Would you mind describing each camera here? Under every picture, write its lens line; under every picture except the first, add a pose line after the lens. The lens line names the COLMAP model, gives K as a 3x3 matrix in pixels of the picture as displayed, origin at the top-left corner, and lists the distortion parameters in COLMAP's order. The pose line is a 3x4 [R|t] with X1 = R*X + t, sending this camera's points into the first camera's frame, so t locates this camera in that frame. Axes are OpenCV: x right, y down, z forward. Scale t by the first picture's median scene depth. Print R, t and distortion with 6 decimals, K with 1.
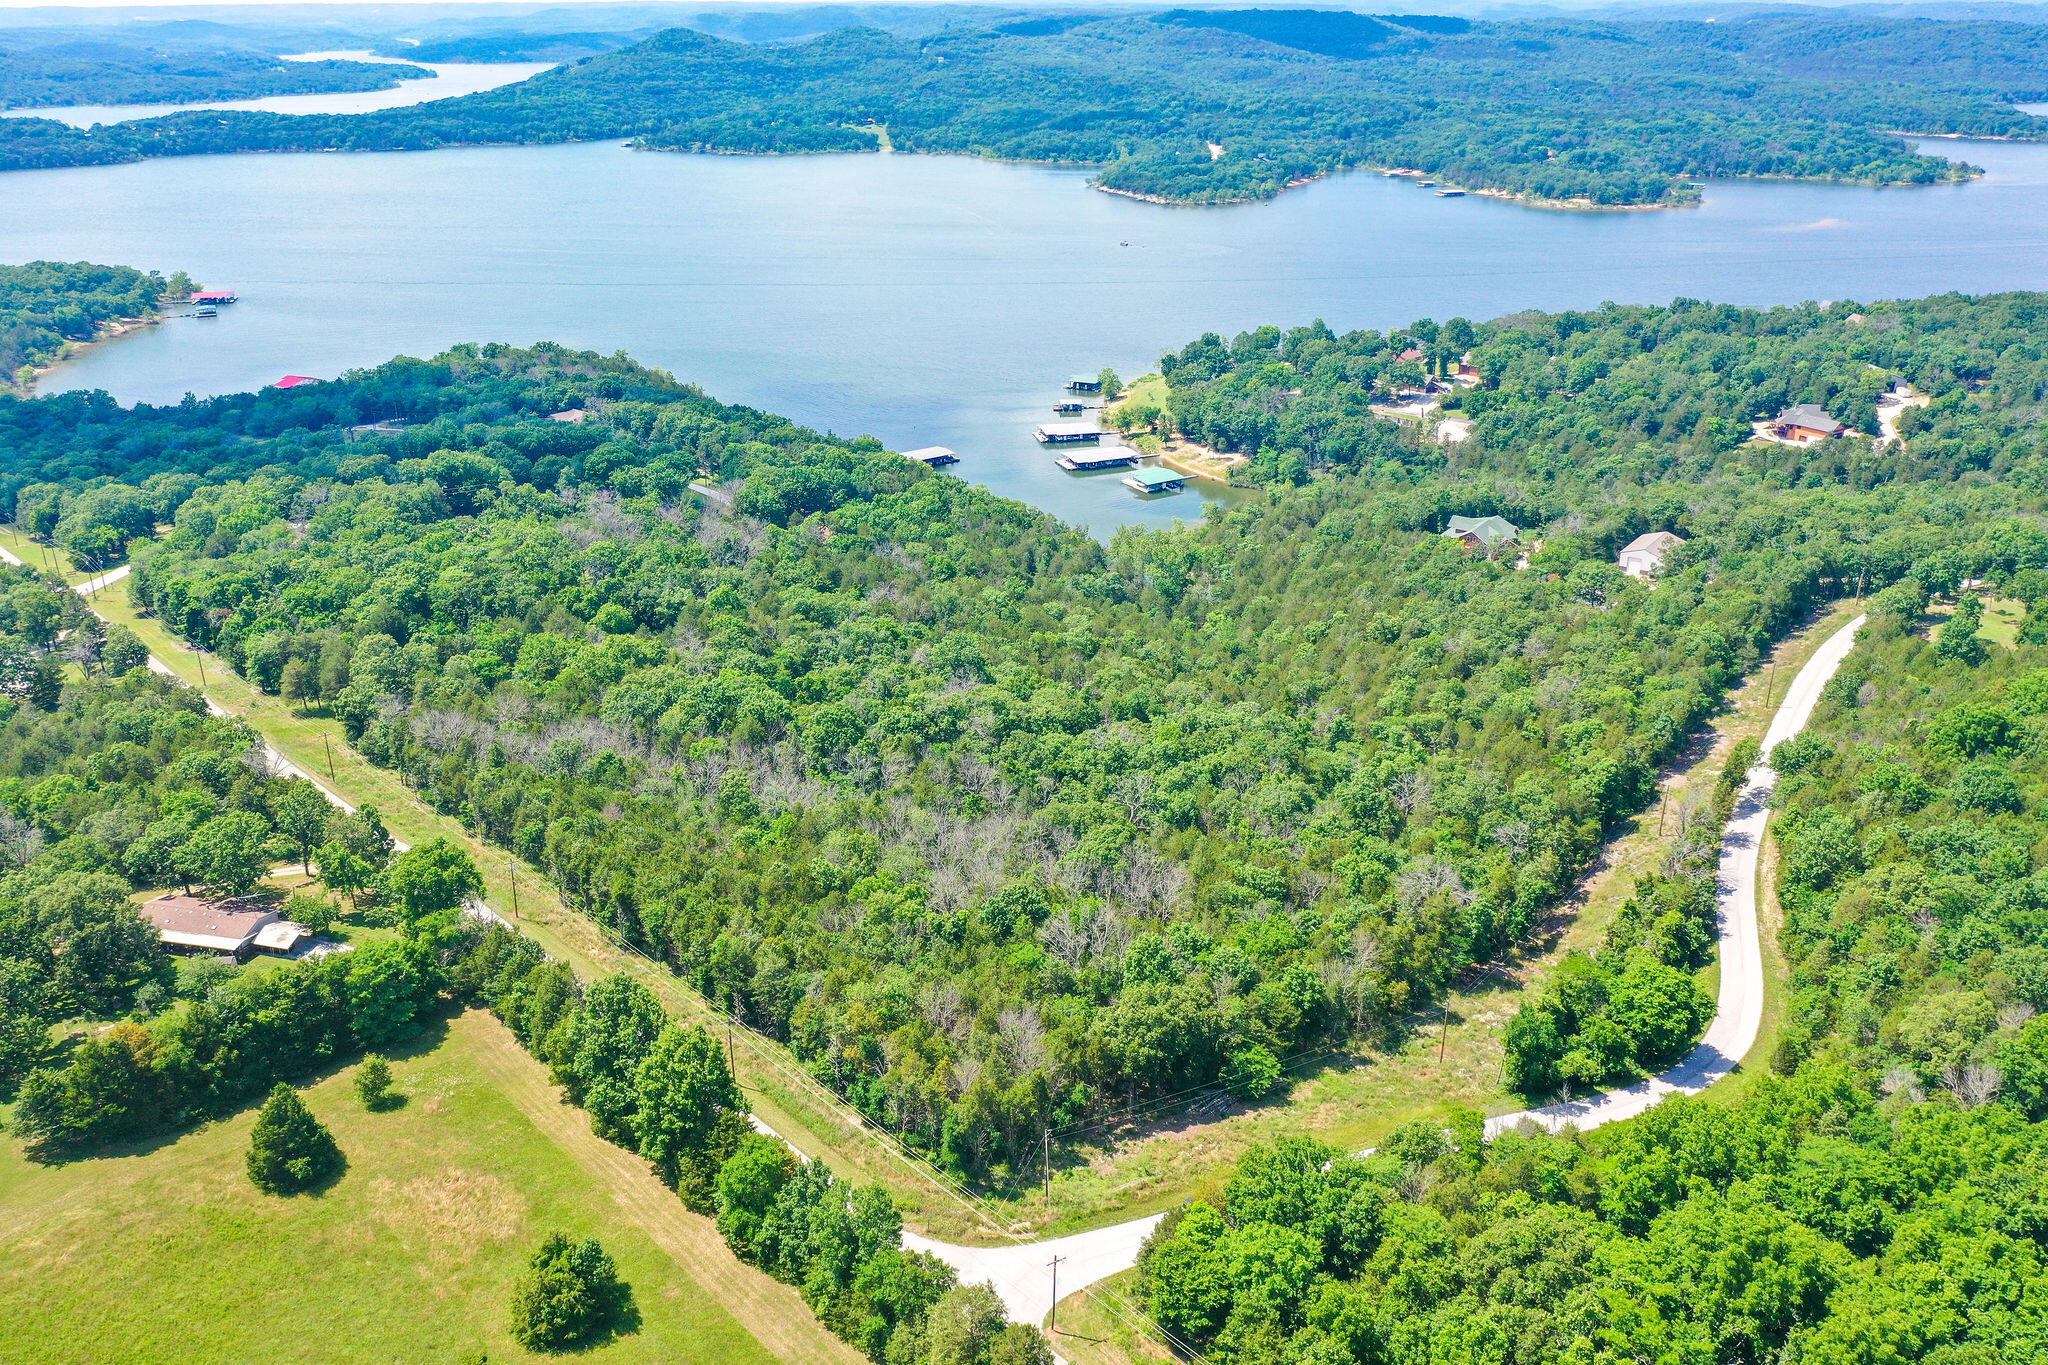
lens RADIAL K [[1598.7, 0, 1003.6], [0, 1598.7, 679.7], [0, 0, 1]] dist [-0.010244, -0.005848]
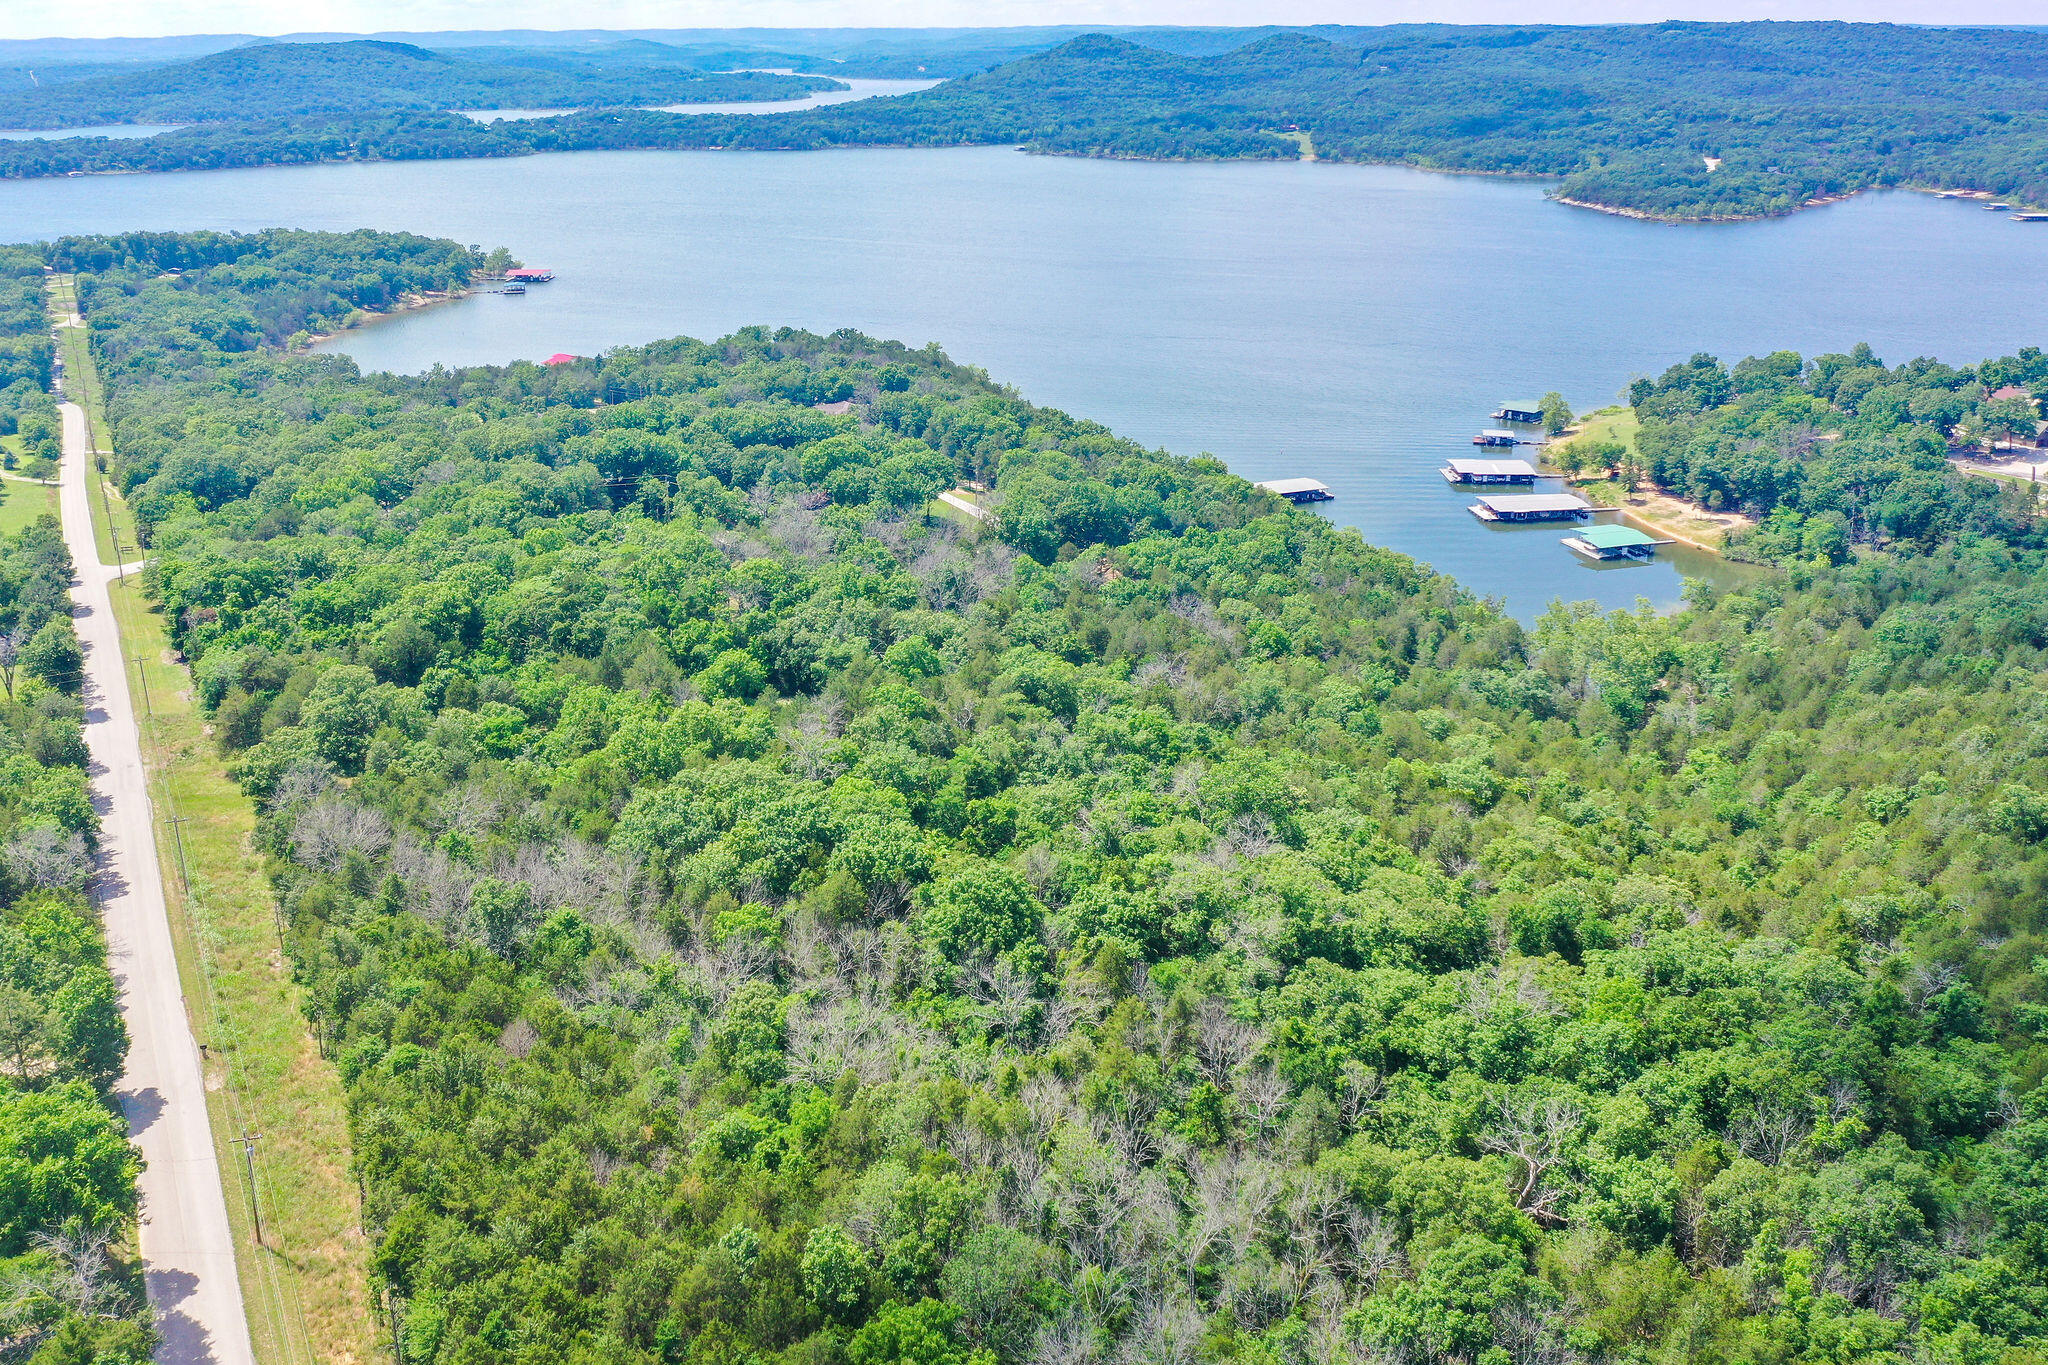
lens RADIAL K [[1732.8, 0, 964.4], [0, 1732.8, 630.9], [0, 0, 1]] dist [-0.020582, -0.004745]
pose [[0.964237, 0.085354, -0.250920, 0.016116], [-0.102166, 0.993260, -0.054735, -0.017567], [0.244557, 0.078413, 0.966459, 0.222831]]
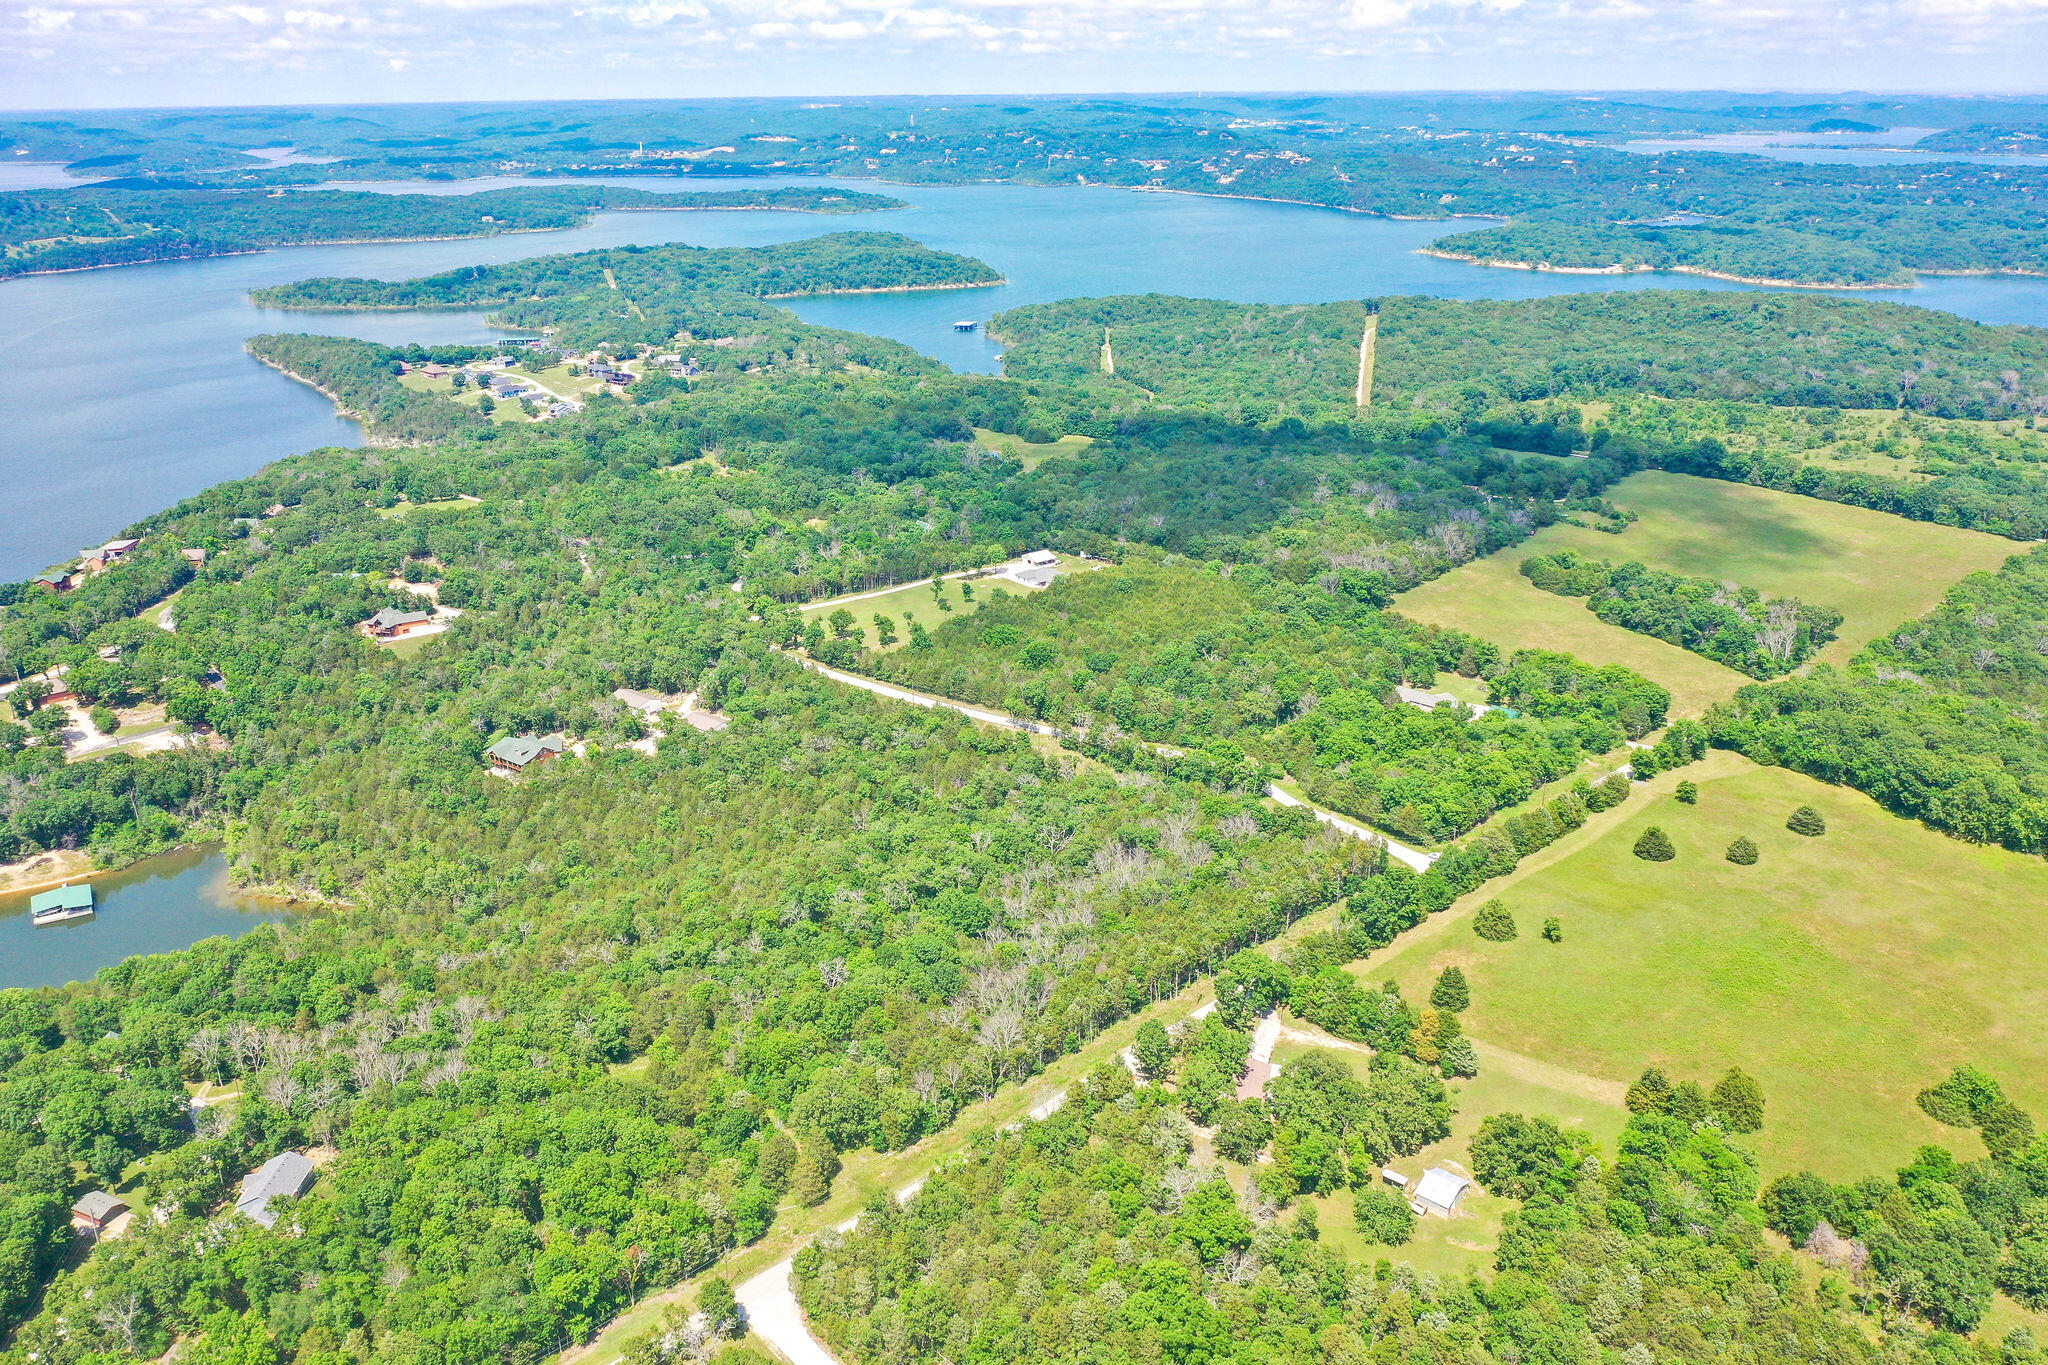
lens RADIAL K [[1601.8, 0, 991.8], [0, 1601.8, 681.7], [0, 0, 1]] dist [-0.004822, 0.002809]
pose [[0.021835, -0.339087, 0.940501, -0.793083], [0.402693, 0.864023, 0.302165, -0.331039], [-0.915075, 0.372135, 0.155414, 0.357499]]
